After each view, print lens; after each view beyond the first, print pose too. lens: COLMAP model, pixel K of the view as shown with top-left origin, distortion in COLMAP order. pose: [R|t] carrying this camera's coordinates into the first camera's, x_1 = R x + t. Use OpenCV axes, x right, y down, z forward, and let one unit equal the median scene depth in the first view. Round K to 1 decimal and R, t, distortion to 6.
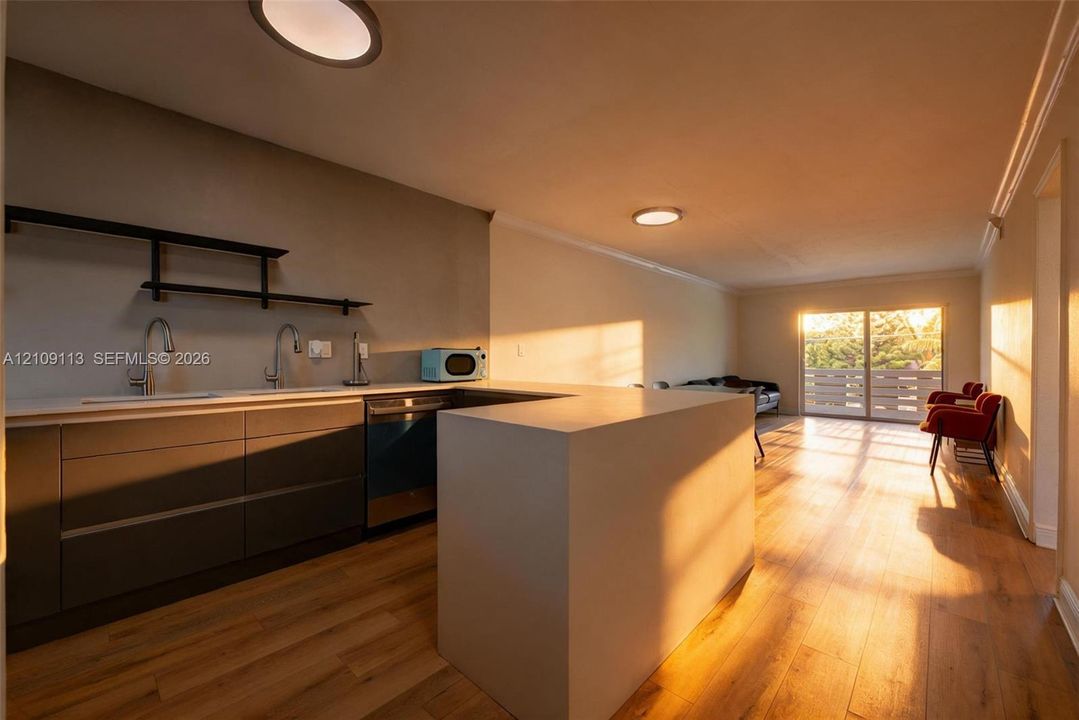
lens RADIAL K [[432.7, 0, 542.1], [0, 432.7, 360.5], [0, 0, 1]] dist [-0.000295, -0.000202]
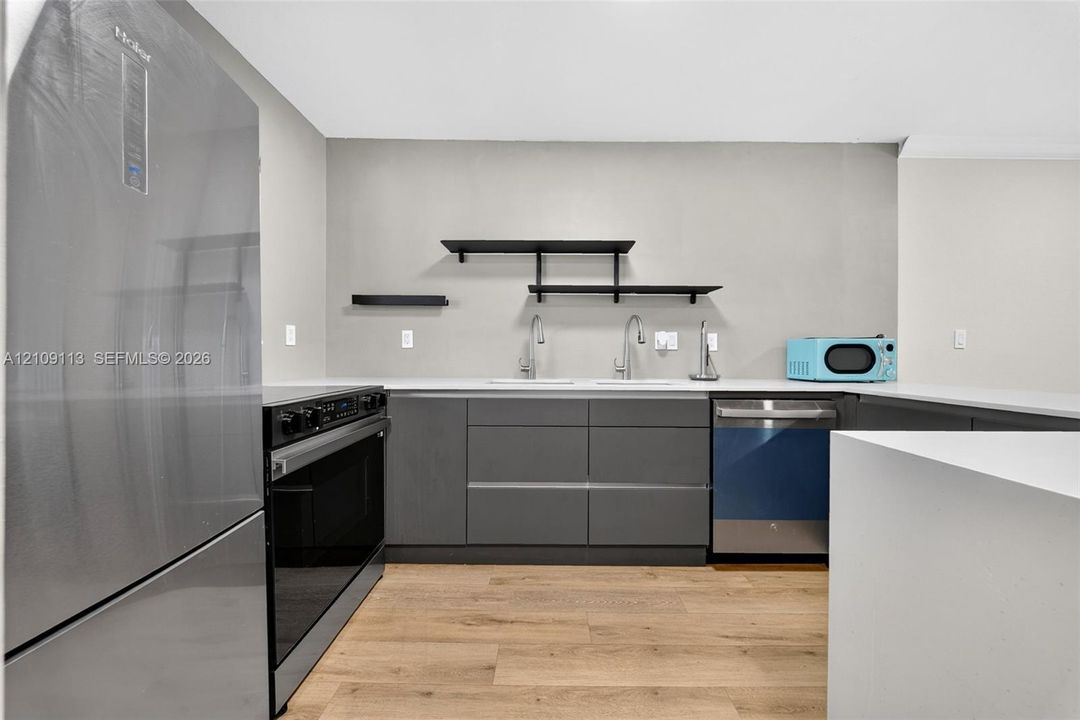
lens RADIAL K [[382.3, 0, 545.2], [0, 382.3, 356.4], [0, 0, 1]] dist [0.000116, -0.000057]
pose [[0.678613, 0.000511, -0.734495, -0.074337], [-0.010151, 0.999911, -0.008682, 0.019210], [0.734425, 0.013348, 0.678558, 0.232439]]
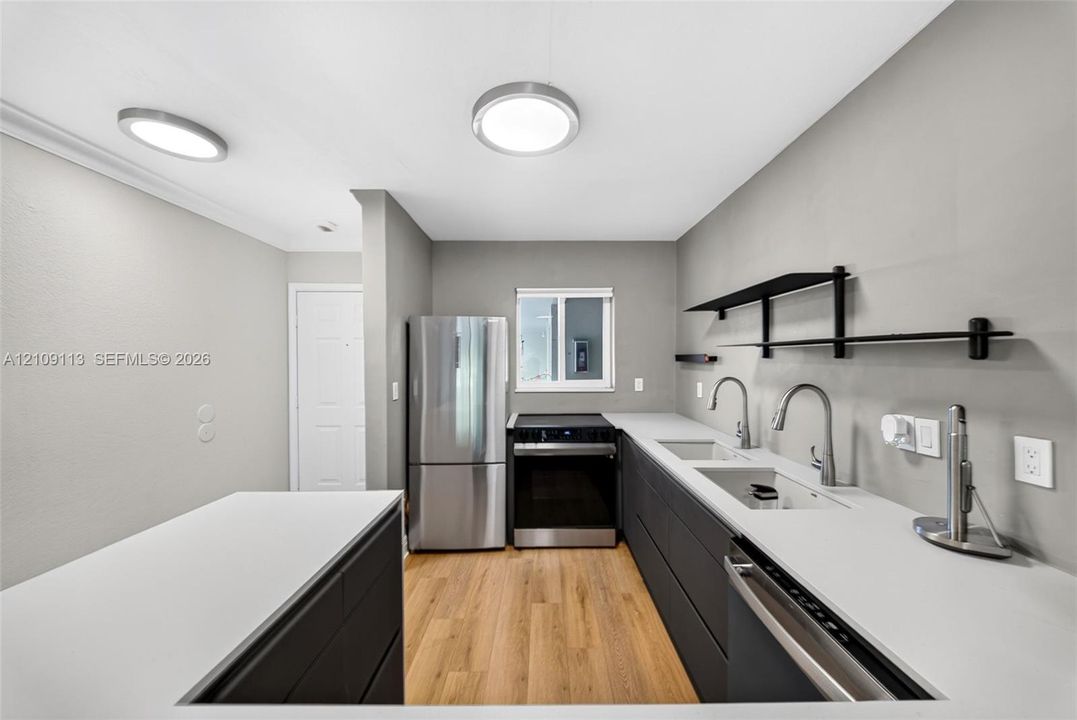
lens RADIAL K [[378.6, 0, 542.5], [0, 378.6, 366.7], [0, 0, 1]] dist [-0.000431, -0.000151]
pose [[-0.727890, 0.012550, -0.685579, 0.069709], [-0.008129, 0.999604, 0.026929, -0.110979], [0.685646, 0.025174, -0.727500, 1.037632]]
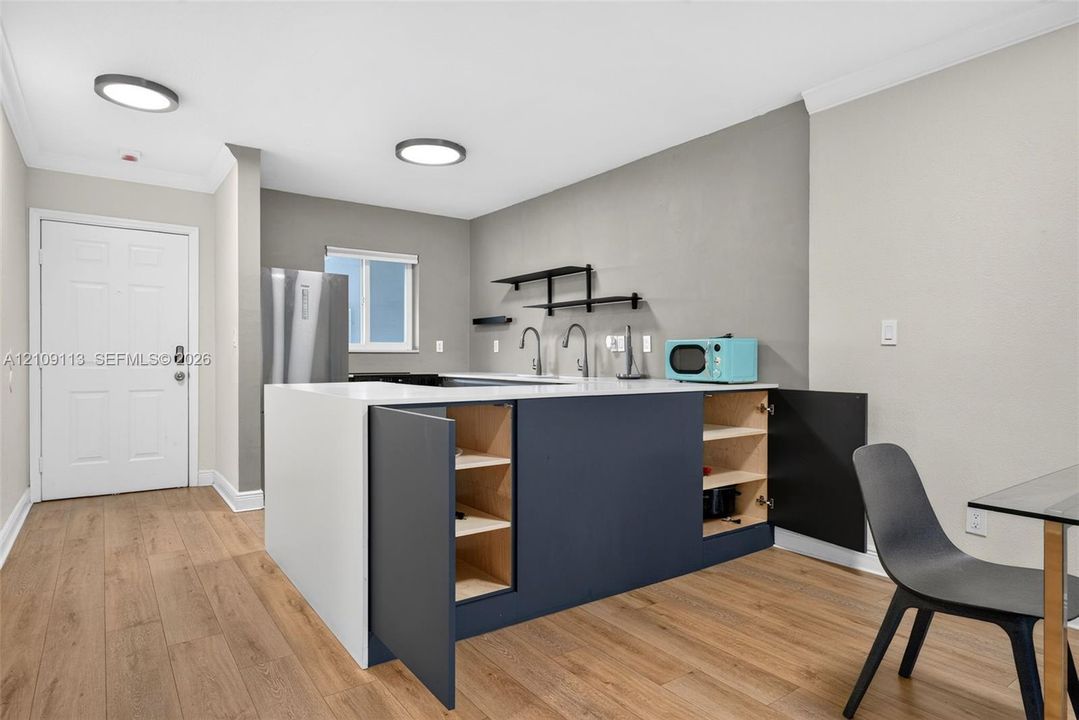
lens RADIAL K [[606.4, 0, 539.5], [0, 606.4, 360.0], [0, 0, 1]] dist [0.000098, -0.000034]
pose [[-0.191092, -0.000606, -0.981572, 1.023457], [-0.012627, 0.999919, 0.001841, 0.014914], [0.981491, 0.012746, -0.191084, 1.118665]]
